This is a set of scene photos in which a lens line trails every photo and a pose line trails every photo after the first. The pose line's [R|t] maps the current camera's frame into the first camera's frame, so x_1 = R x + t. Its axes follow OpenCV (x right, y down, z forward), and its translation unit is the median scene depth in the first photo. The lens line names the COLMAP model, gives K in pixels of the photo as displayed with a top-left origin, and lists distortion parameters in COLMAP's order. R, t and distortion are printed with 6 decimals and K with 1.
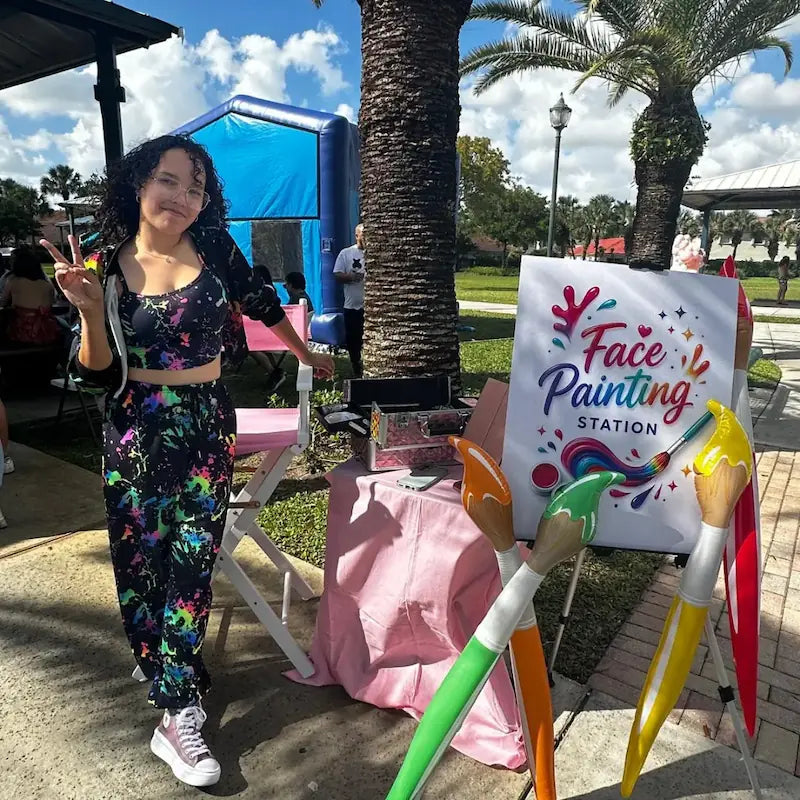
lens RADIAL K [[608.4, 0, 400.0], [0, 608.4, 400.0], [0, 0, 1]] dist [0.000511, 0.001645]
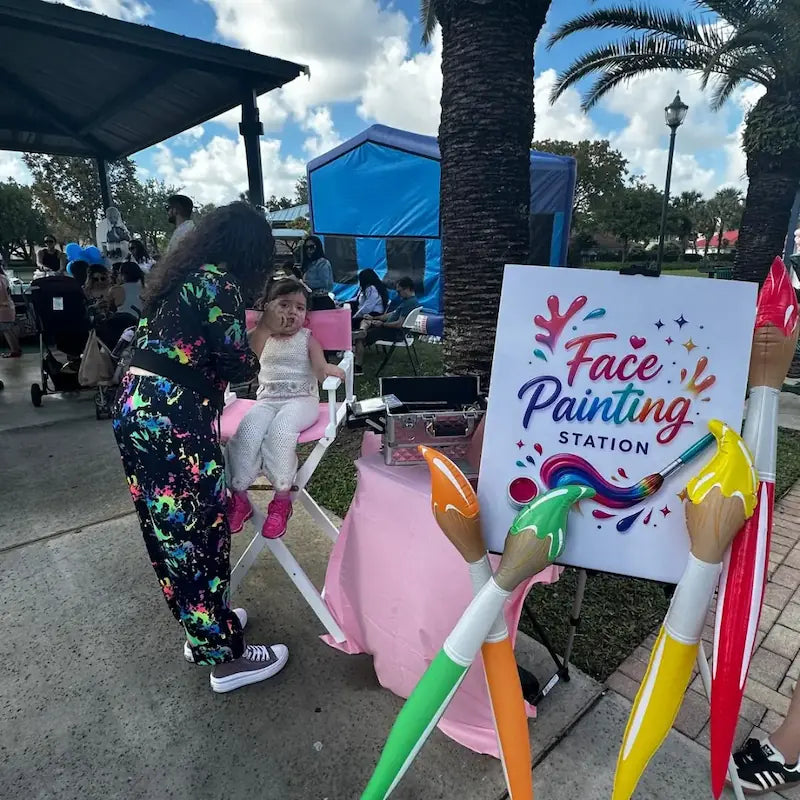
lens RADIAL K [[526.6, 0, 400.0], [0, 526.6, 395.9], [0, 0, 1]] dist [-0.001886, 0.000110]
pose [[0.973630, 0.030108, -0.226138, 0.231955], [-0.023813, 0.999251, 0.030514, -0.047089], [0.226887, -0.024324, 0.973617, 0.137155]]
